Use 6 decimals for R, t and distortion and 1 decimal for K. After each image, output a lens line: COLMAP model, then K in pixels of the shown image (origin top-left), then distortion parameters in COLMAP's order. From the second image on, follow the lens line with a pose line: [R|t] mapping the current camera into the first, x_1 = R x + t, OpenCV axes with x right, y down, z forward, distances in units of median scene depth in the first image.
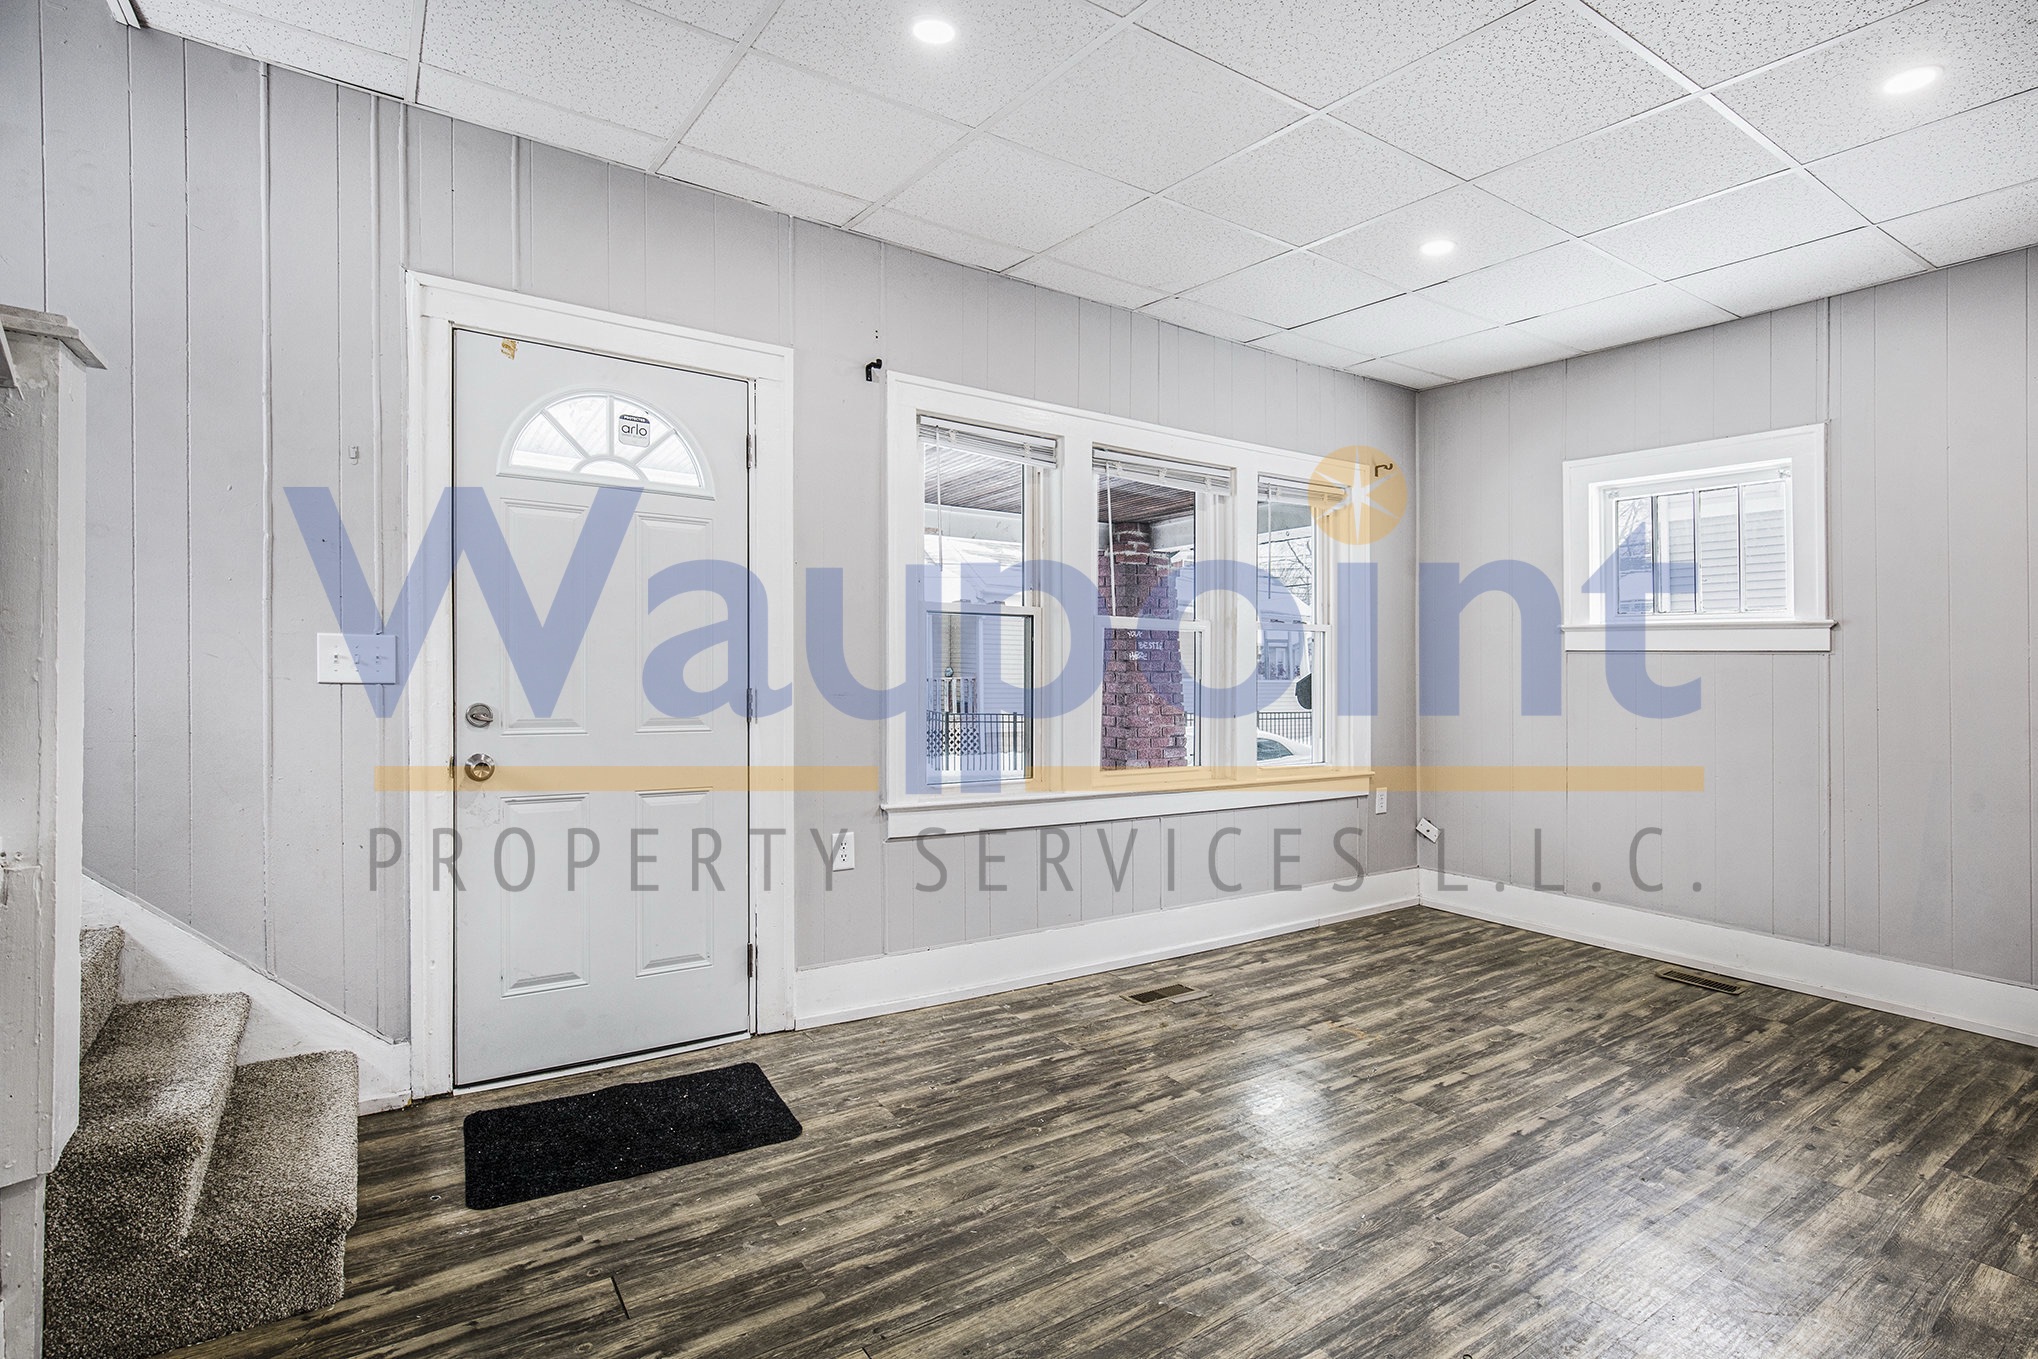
lens RADIAL K [[1026.5, 0, 1019.0], [0, 1026.5, 679.5], [0, 0, 1]] dist [-0.000546, 0.000074]
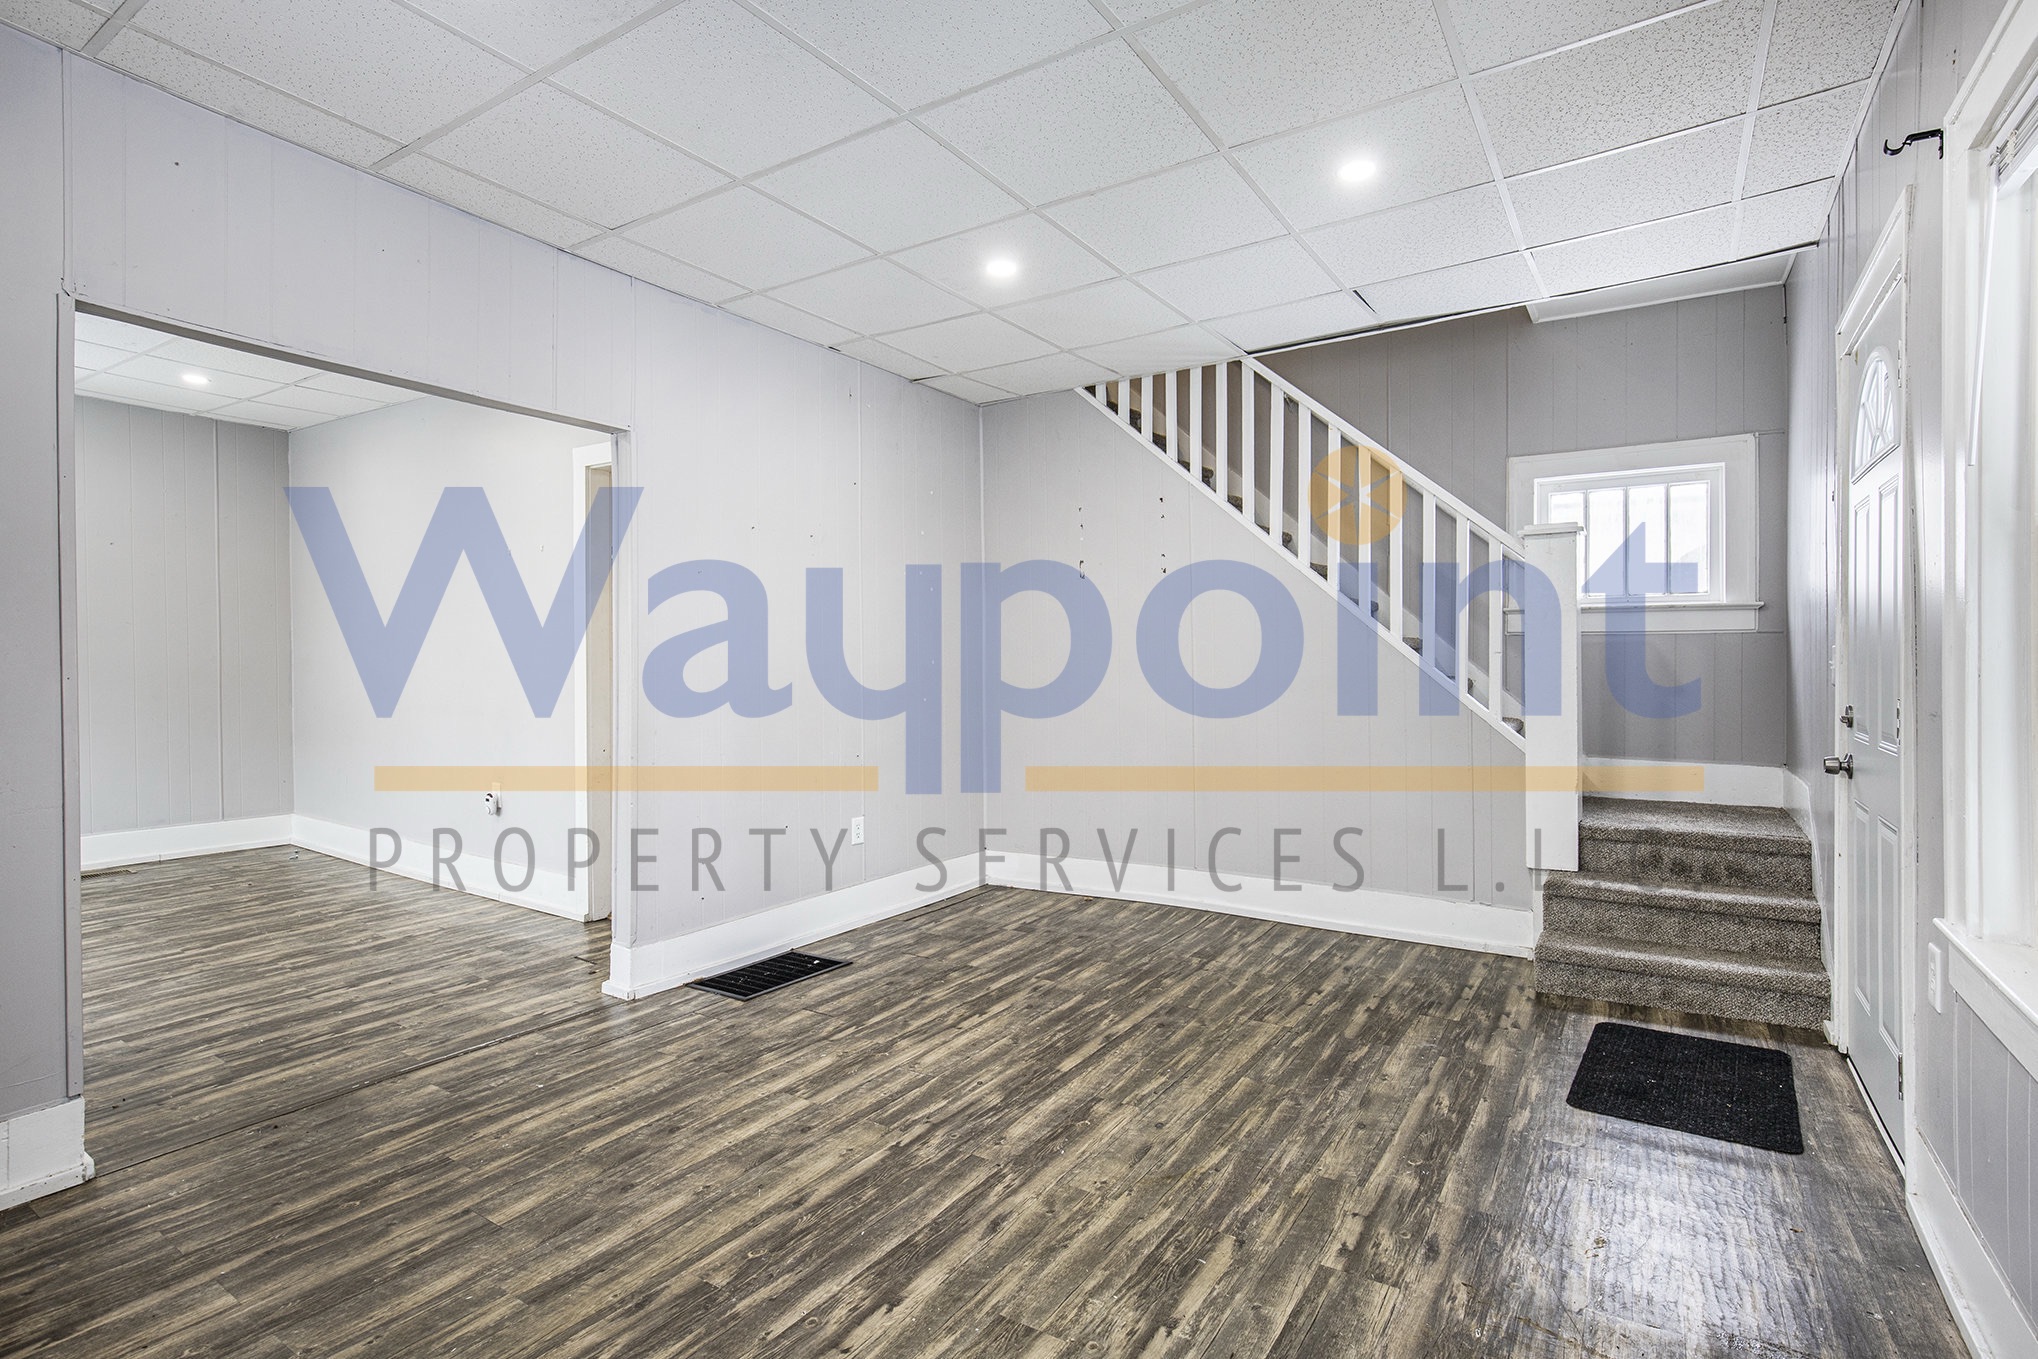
lens RADIAL K [[1026.5, 0, 1019.0], [0, 1026.5, 679.5], [0, 0, 1]] dist [-0.000546, 0.000074]
pose [[-0.916105, -0.009427, -0.400828, 0.791066], [-0.020996, 0.999480, 0.024480, 0.003390], [0.400389, 0.030842, -0.915826, 1.898327]]
